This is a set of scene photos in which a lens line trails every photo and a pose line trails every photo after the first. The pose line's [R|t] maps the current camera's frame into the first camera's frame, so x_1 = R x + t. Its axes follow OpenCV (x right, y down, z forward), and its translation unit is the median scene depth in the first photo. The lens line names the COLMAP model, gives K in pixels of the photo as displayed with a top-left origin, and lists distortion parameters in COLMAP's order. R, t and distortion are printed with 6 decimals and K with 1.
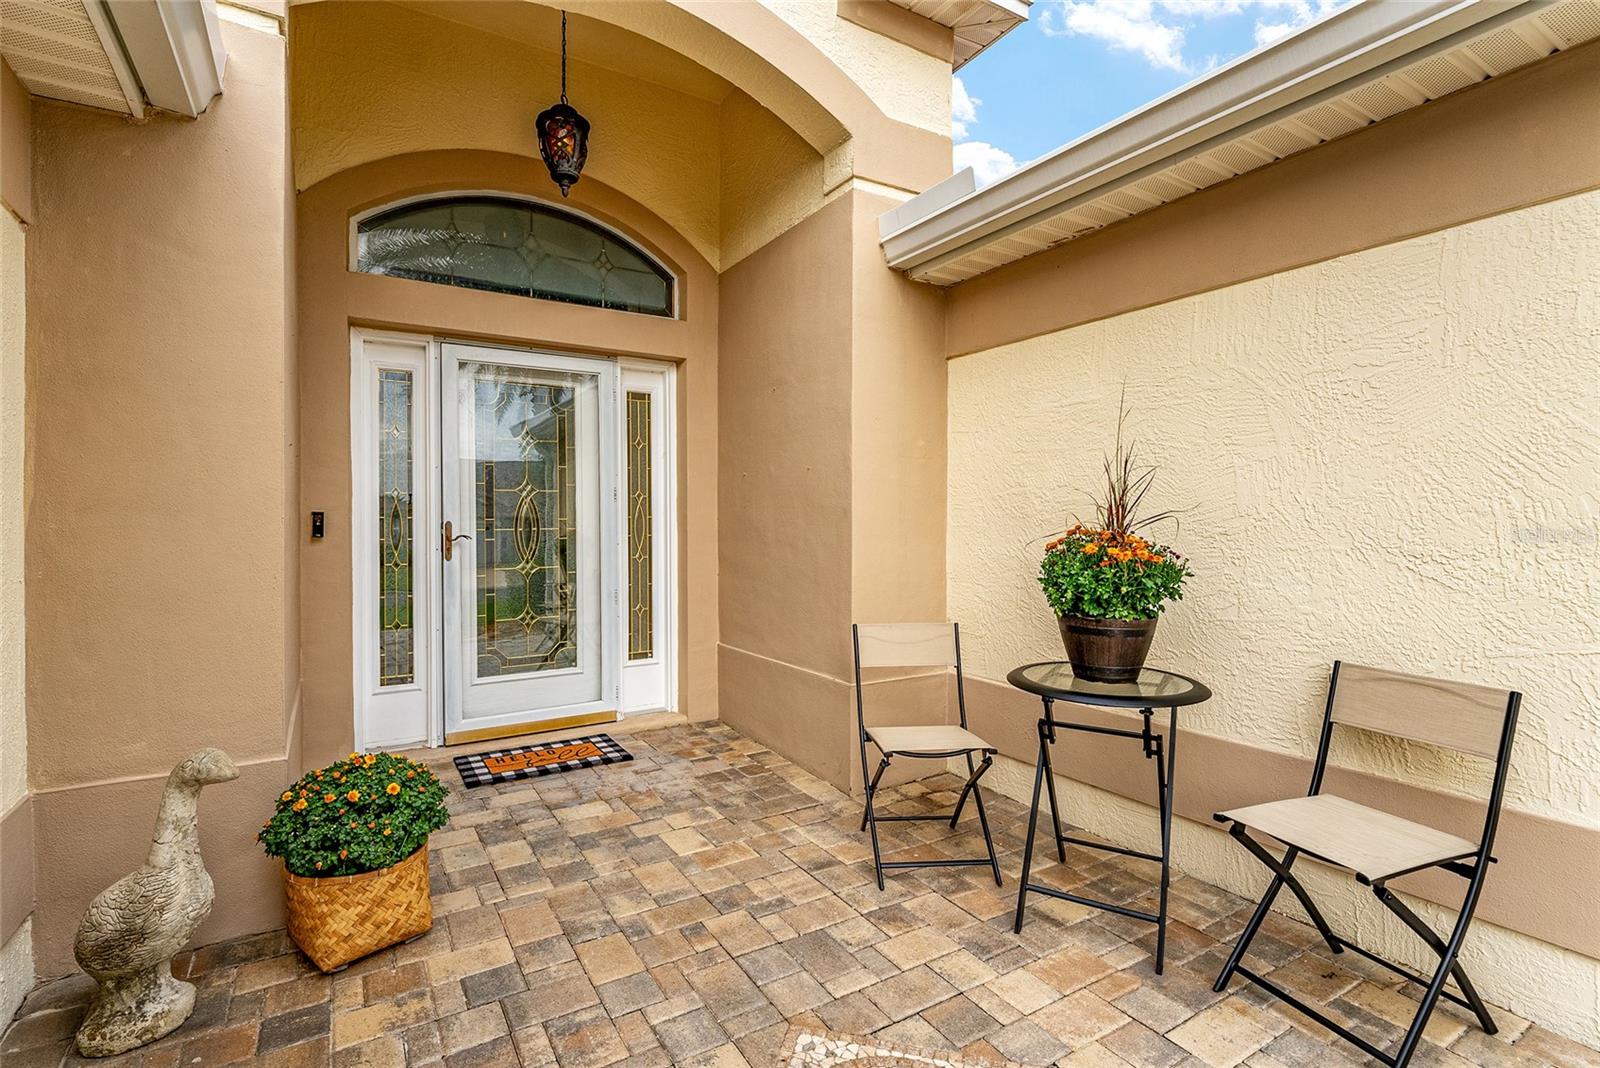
lens RADIAL K [[753.4, 0, 787.5], [0, 753.4, 522.7], [0, 0, 1]] dist [-0.006050, 0.000108]
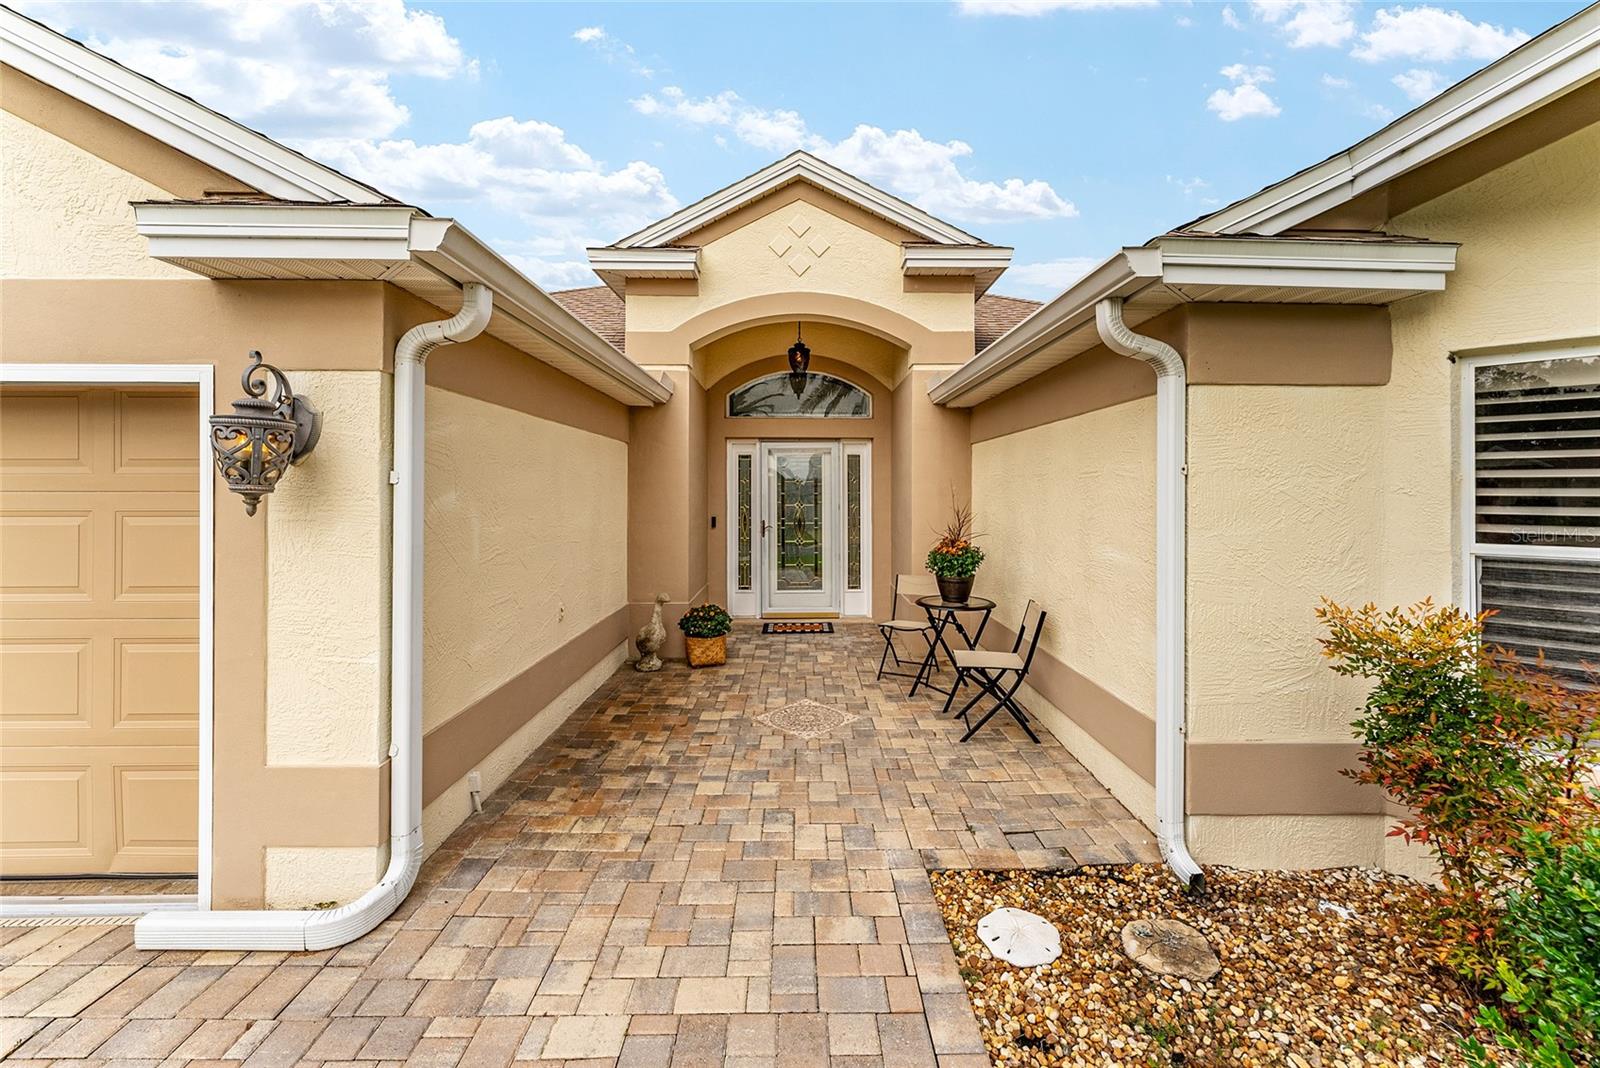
lens RADIAL K [[646.9, 0, 810.0], [0, 646.9, 489.5], [0, 0, 1]] dist [-0.001130, 0.000099]
pose [[0.866296, -0.000500, -0.499531, 0.726647], [-0.001818, 0.999990, -0.004154, -0.096423], [0.499528, 0.004507, 0.866286, -0.703132]]
